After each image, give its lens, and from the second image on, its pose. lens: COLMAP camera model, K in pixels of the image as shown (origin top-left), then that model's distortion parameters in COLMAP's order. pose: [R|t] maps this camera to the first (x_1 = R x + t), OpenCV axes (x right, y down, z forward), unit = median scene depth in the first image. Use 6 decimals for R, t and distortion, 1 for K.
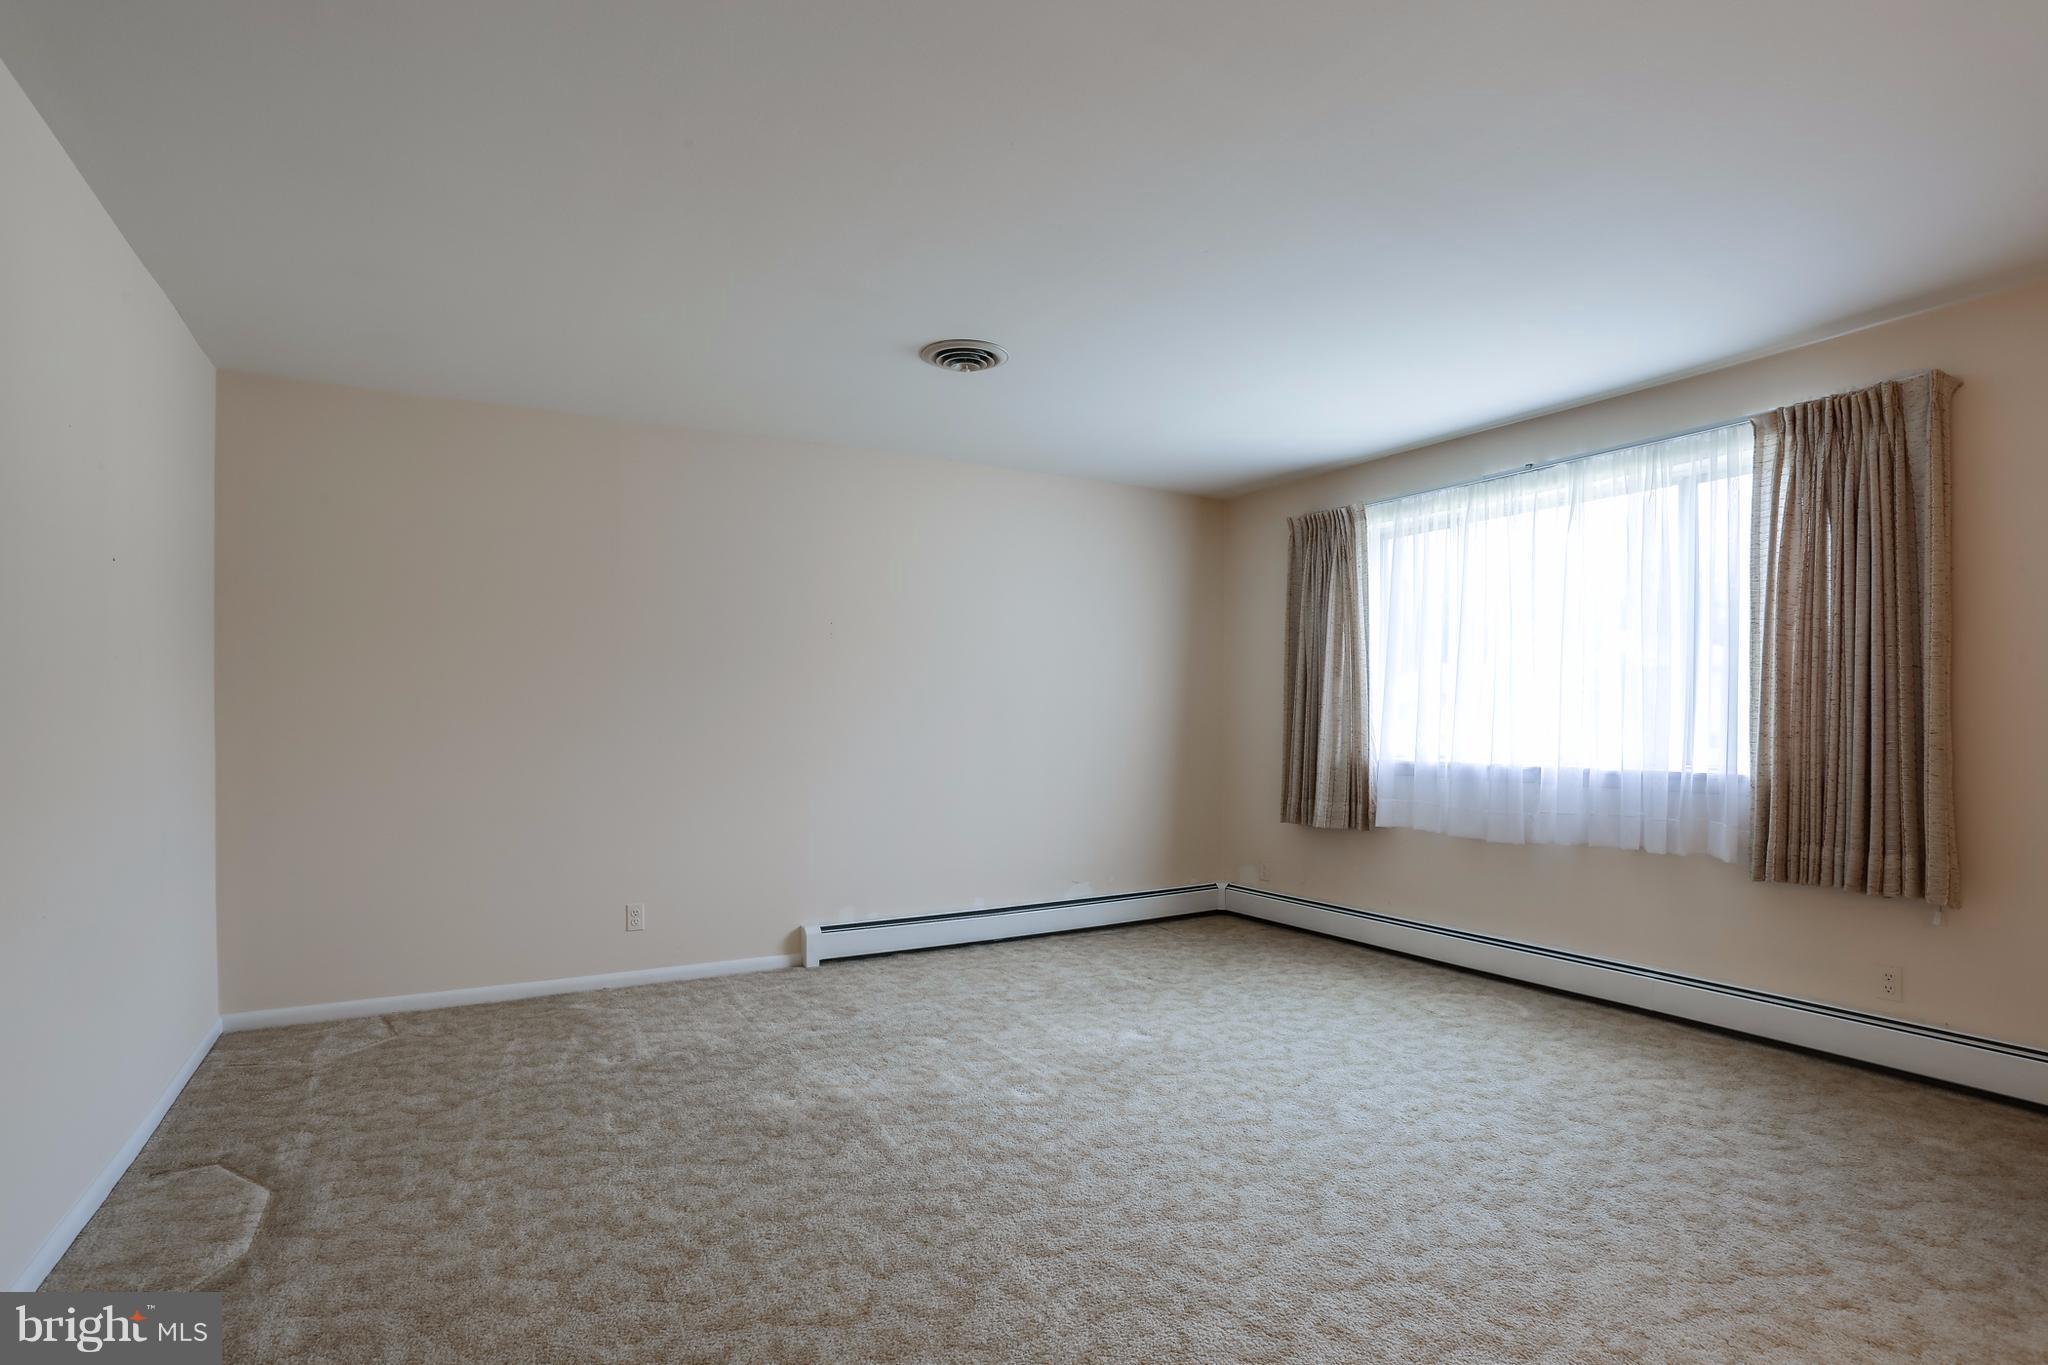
lens RADIAL K [[1014.7, 0, 1010.6], [0, 1014.7, 714.6], [0, 0, 1]] dist [-0.076310, 0.032689]
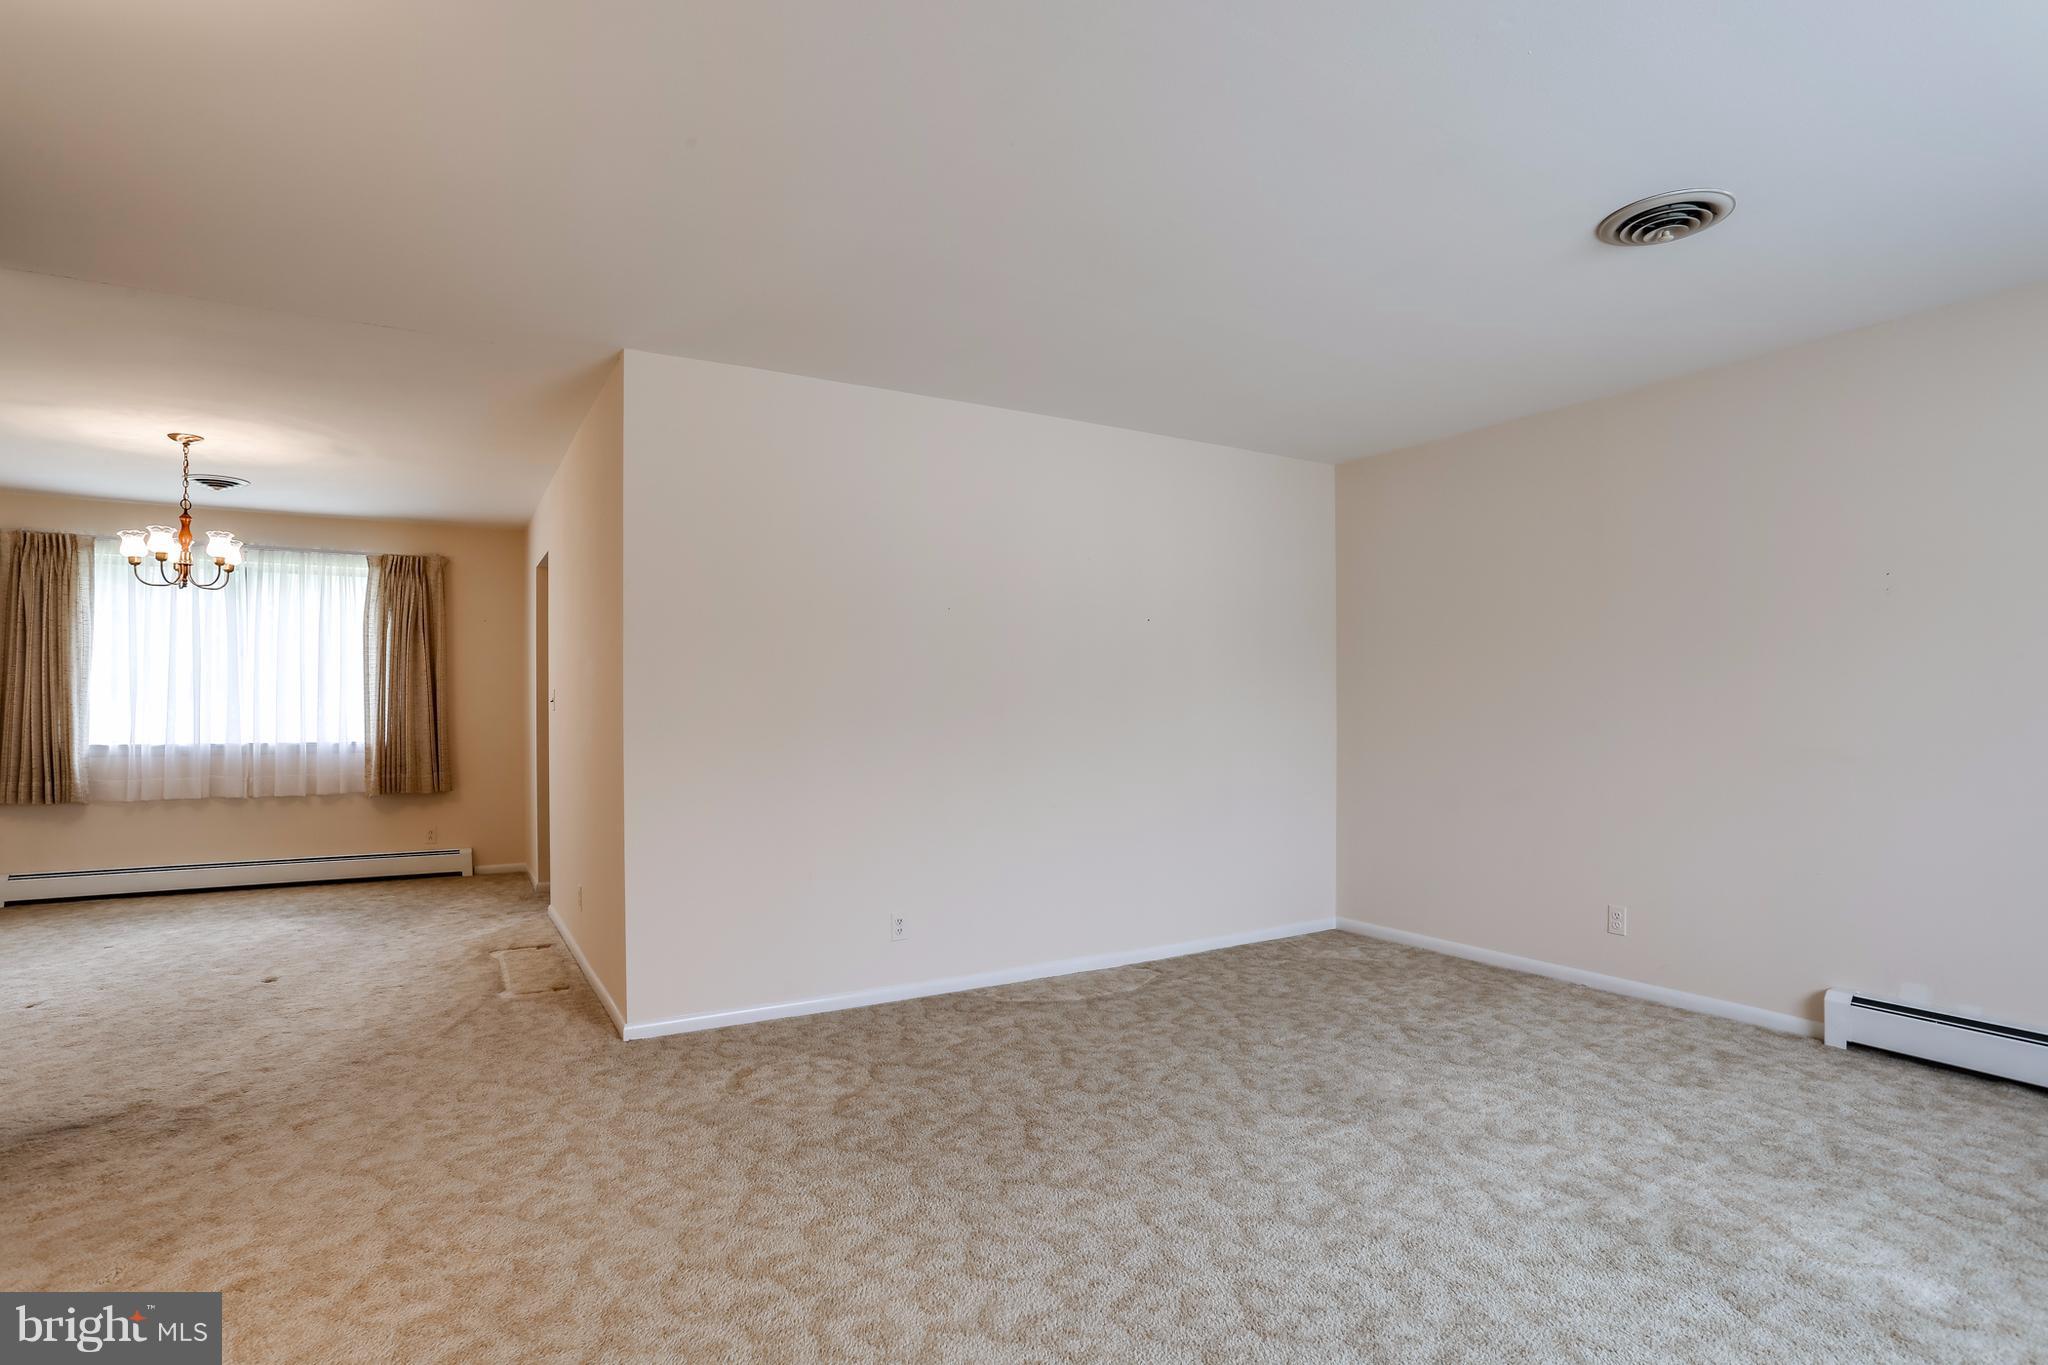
lens RADIAL K [[1013.9, 0, 1016.9], [0, 1013.9, 701.5], [0, 0, 1]] dist [-0.081116, 0.037007]
pose [[0.014433, -0.007663, -0.999866, 0.712844], [0.004230, 0.999962, -0.007603, 0.001666], [0.999887, -0.004119, 0.014465, 0.555578]]
